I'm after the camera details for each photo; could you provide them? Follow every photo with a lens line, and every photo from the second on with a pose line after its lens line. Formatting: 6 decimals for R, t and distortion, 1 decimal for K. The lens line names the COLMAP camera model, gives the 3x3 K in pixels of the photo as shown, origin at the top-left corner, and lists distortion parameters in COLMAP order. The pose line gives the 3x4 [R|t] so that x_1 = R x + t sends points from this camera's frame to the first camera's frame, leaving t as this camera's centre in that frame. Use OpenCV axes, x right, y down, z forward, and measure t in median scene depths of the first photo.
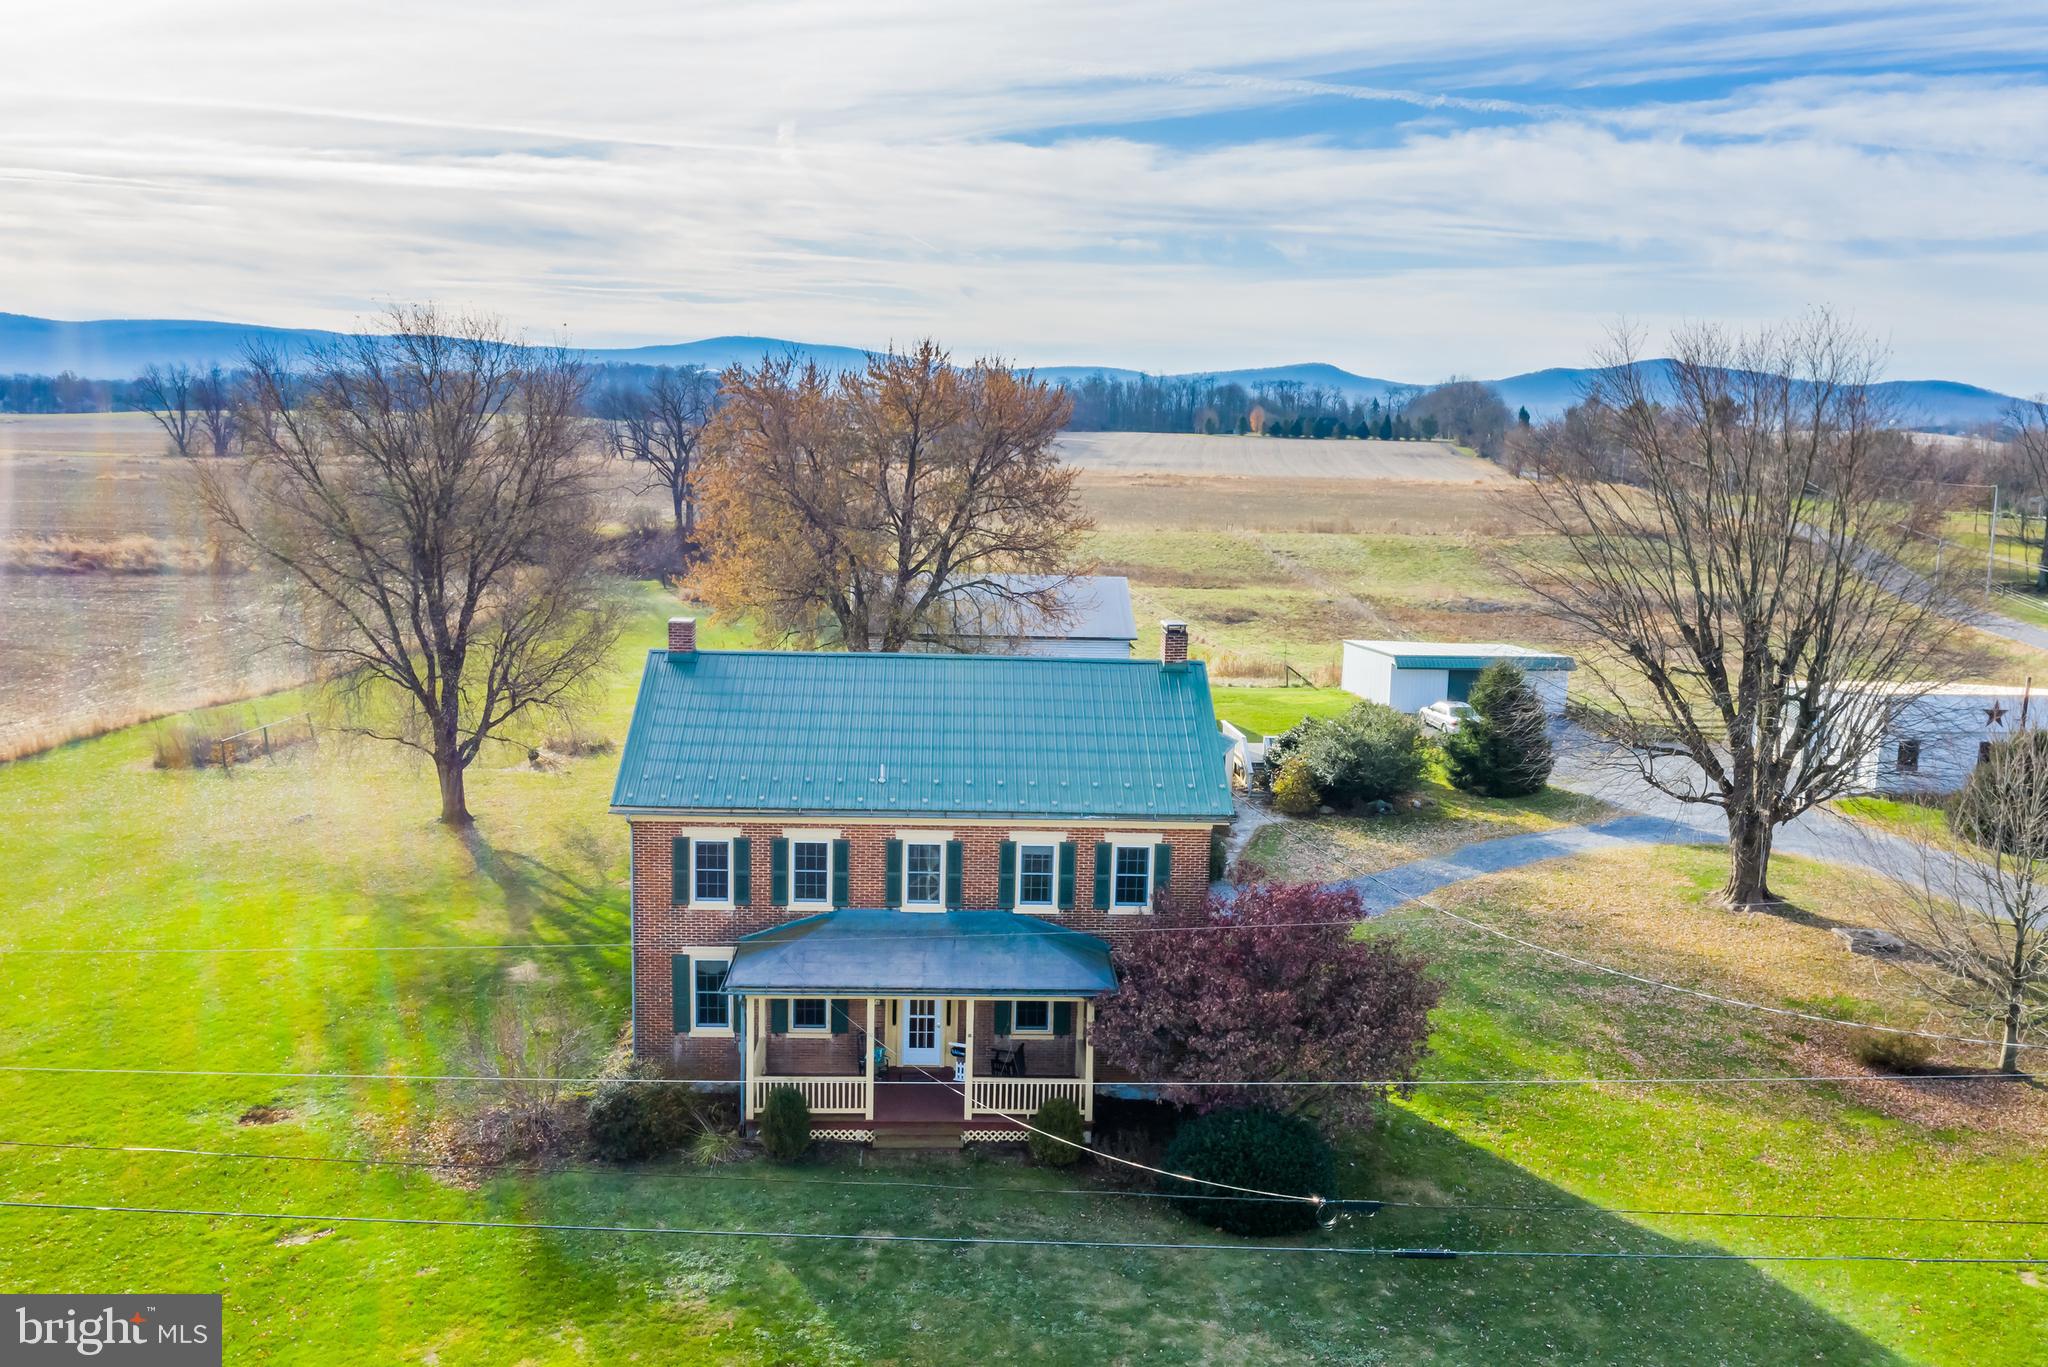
lens RADIAL K [[1727.5, 0, 1024.0], [0, 1727.5, 683.5], [0, 0, 1]] dist [-0.006160, -0.001724]
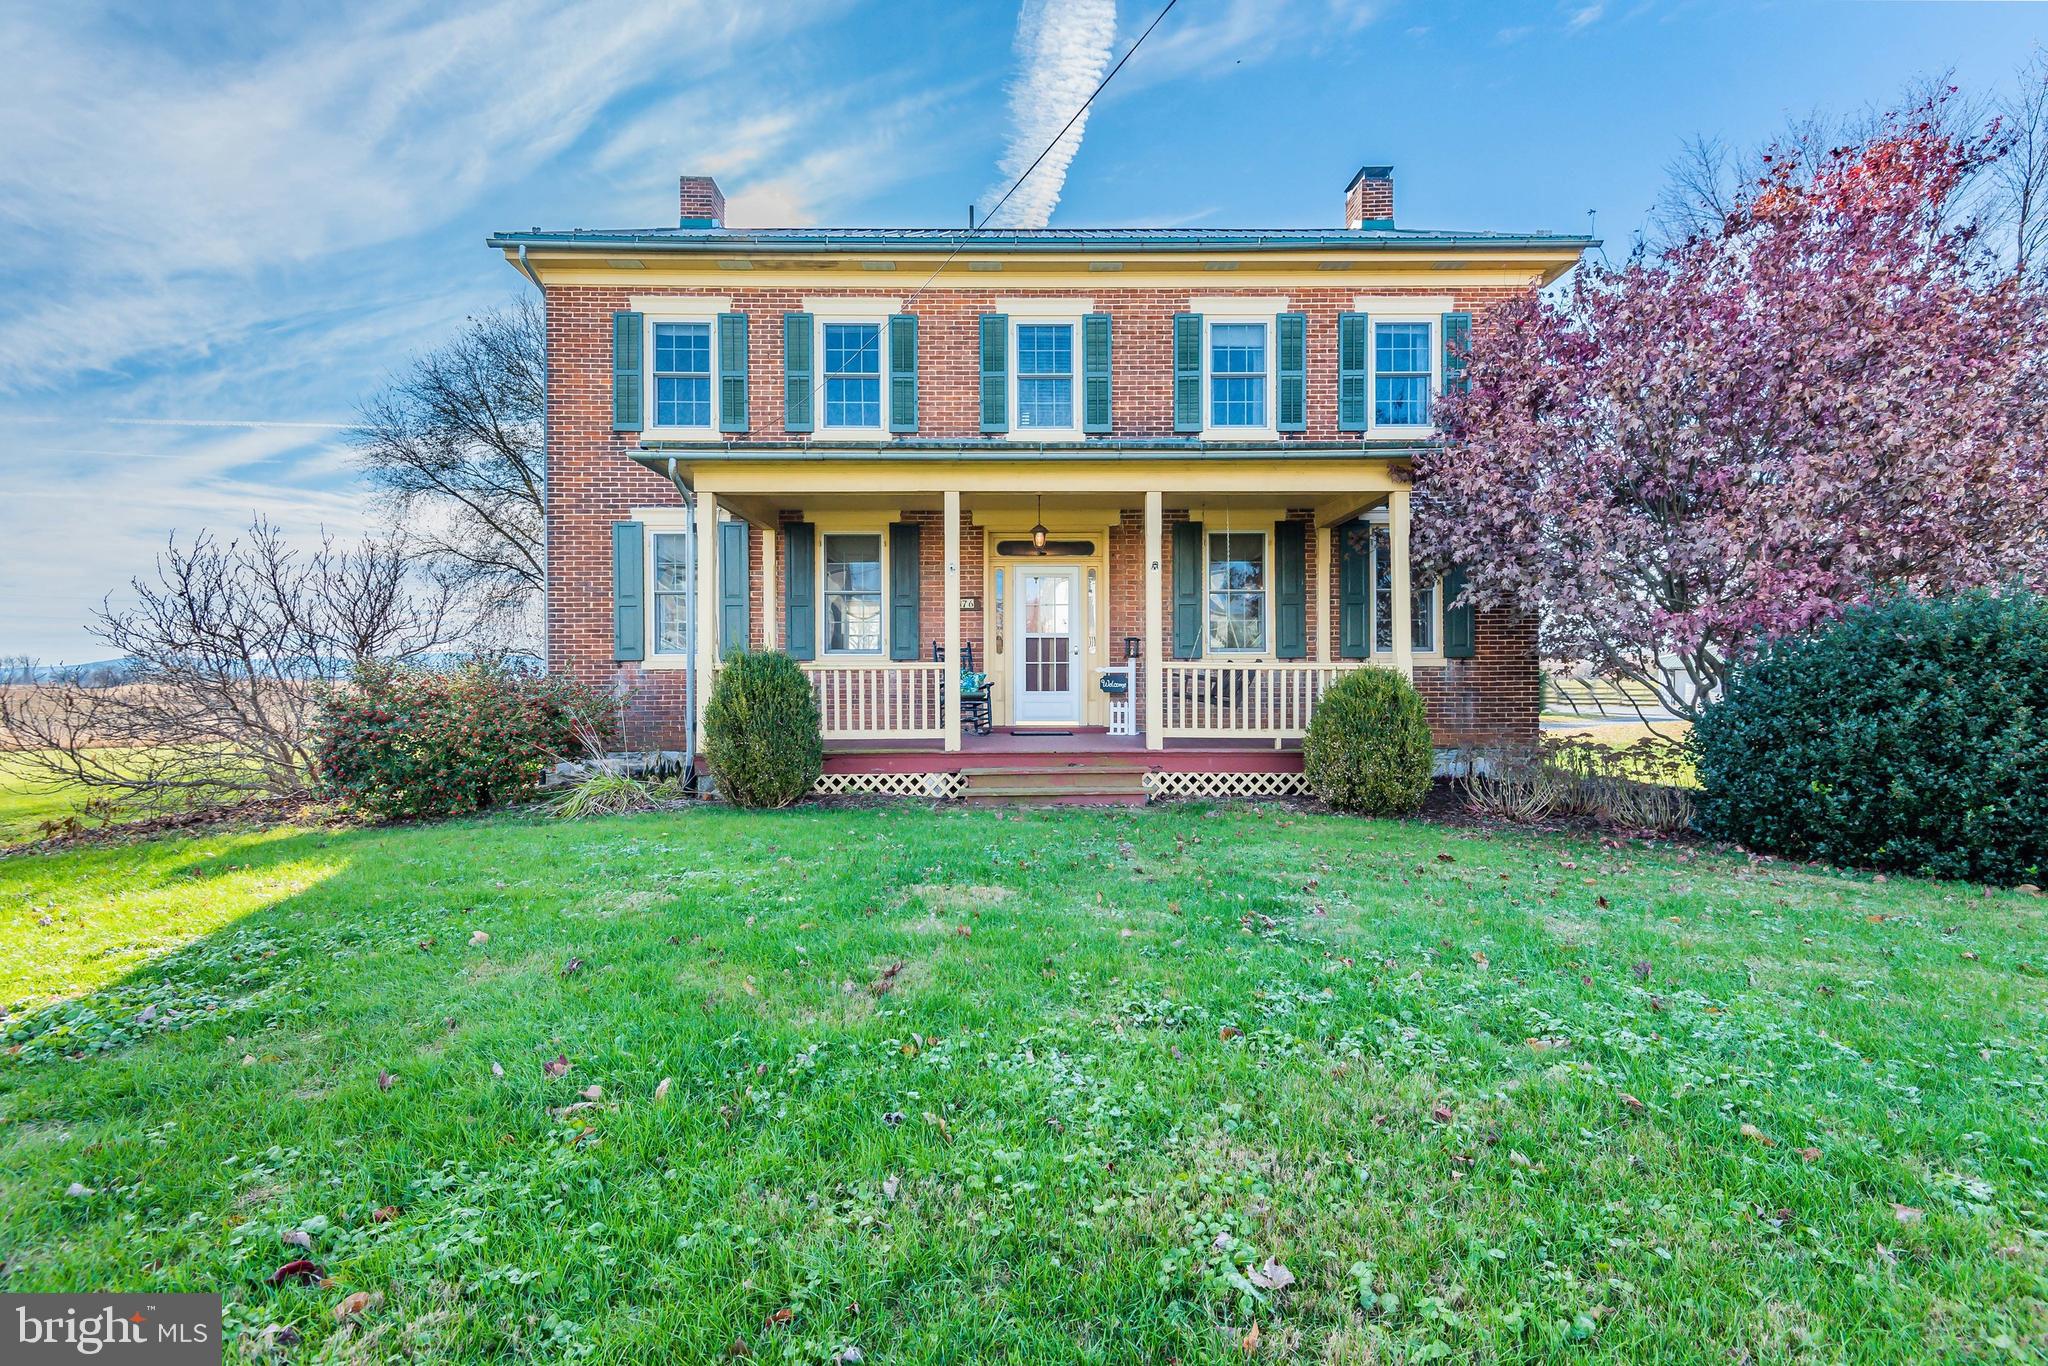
lens RADIAL K [[875.9, 0, 1024.6], [0, 875.9, 690.9], [0, 0, 1]] dist [0.015752, -0.000539]
pose [[0.999069, -0.028986, -0.031944, -0.058740], [0.023869, 0.988351, -0.150310, 0.261084], [0.035929, 0.149408, 0.988123, 0.724928]]
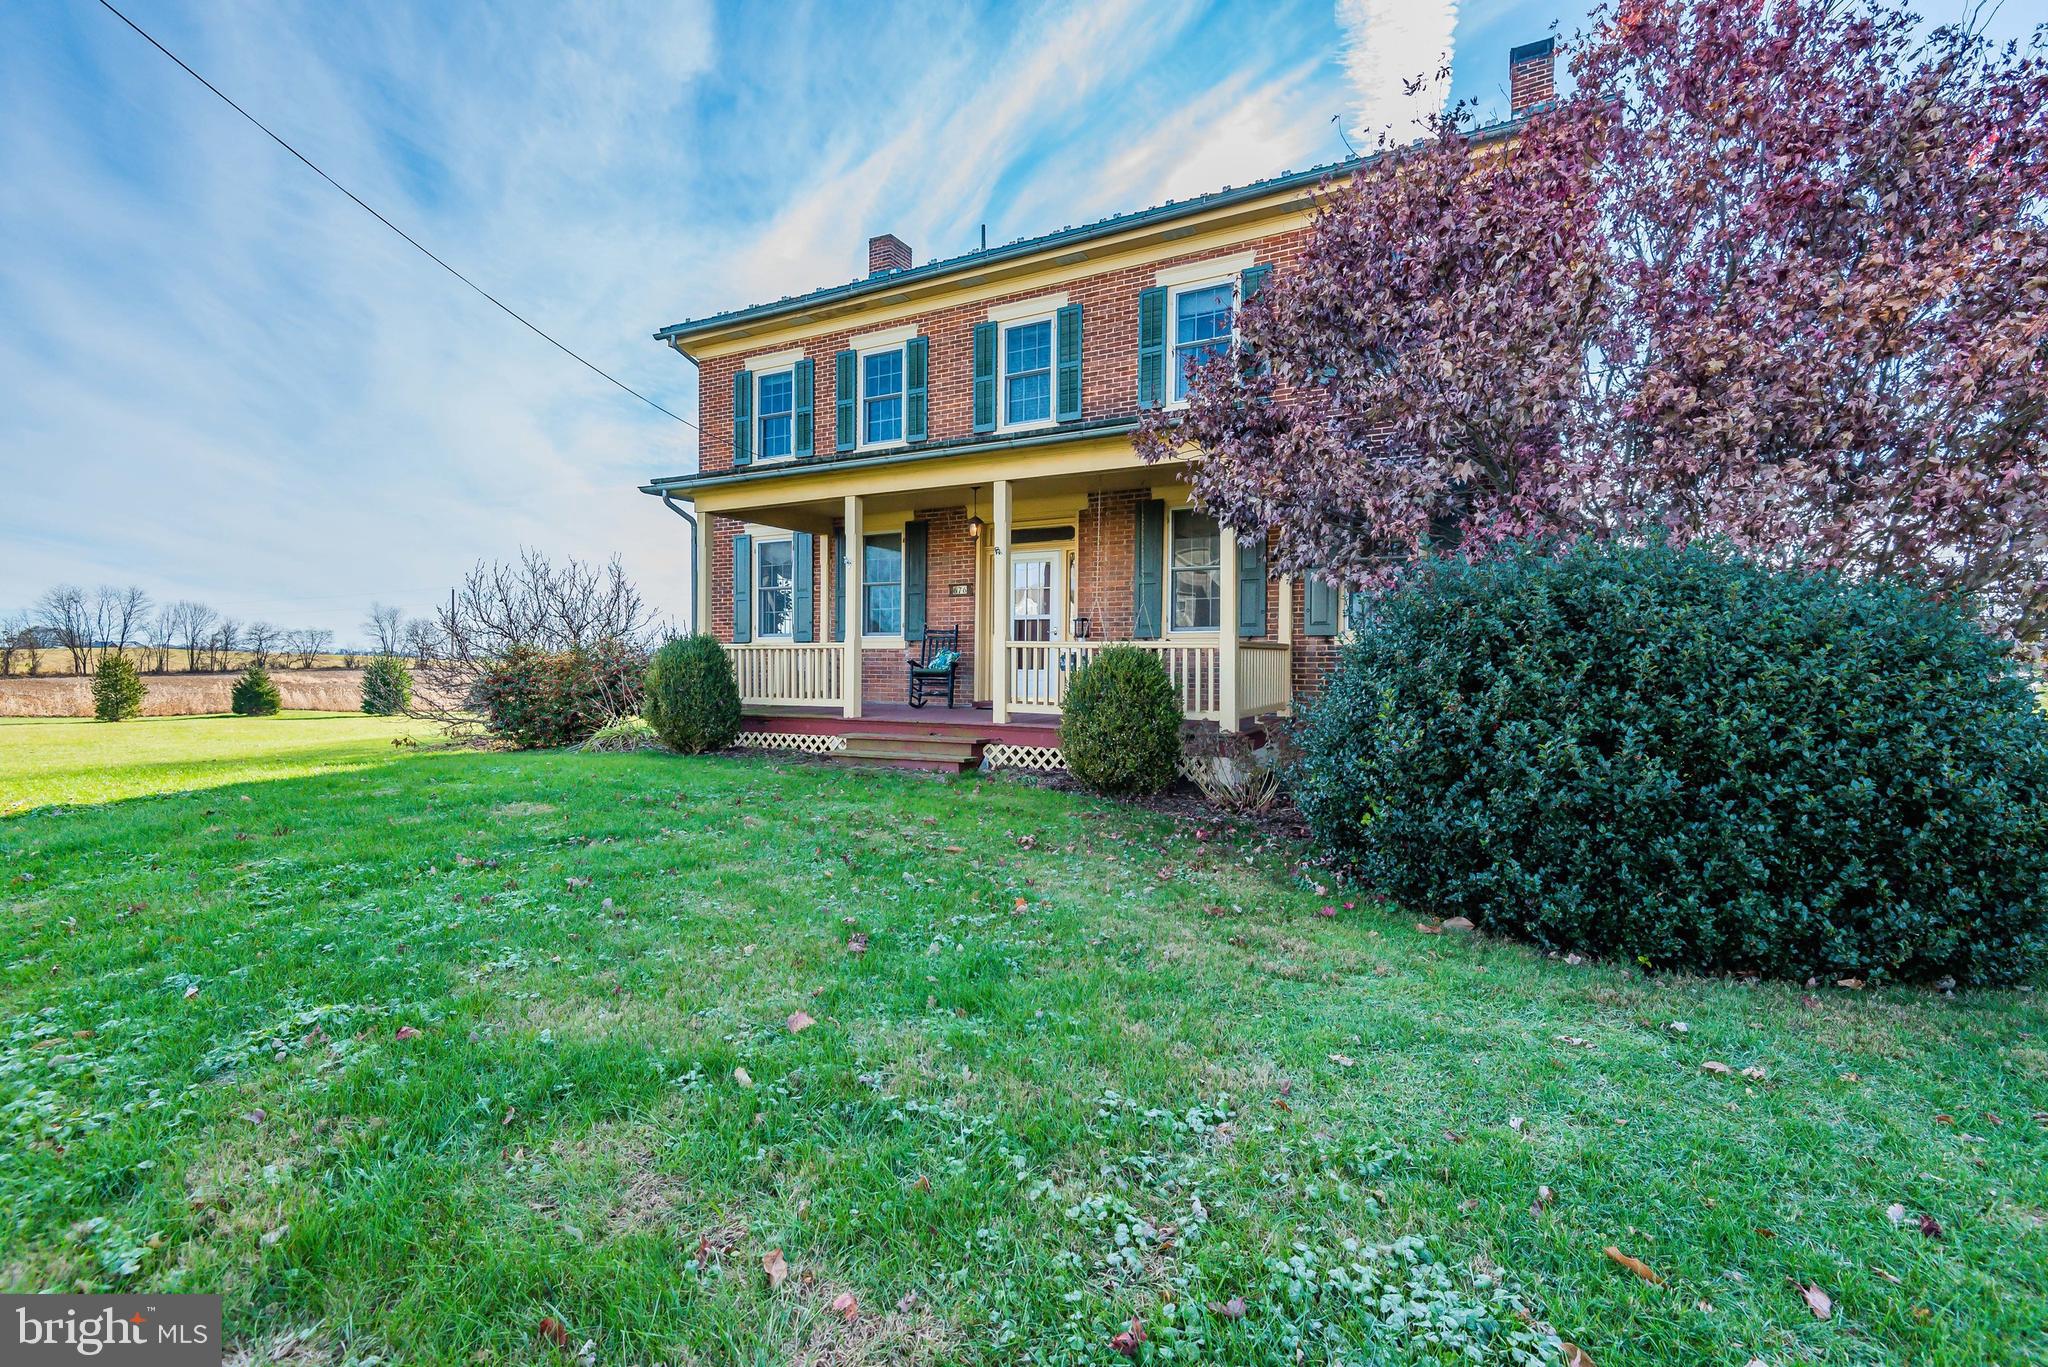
lens RADIAL K [[941.7, 0, 1024.0], [0, 941.7, 683.5], [0, 0, 1]] dist [0.019888, -0.000084]
pose [[0.849182, -0.010787, -0.527990, 0.119626], [-0.065404, 0.989946, -0.125416, 0.264537], [0.524035, 0.141034, 0.839939, 0.732573]]
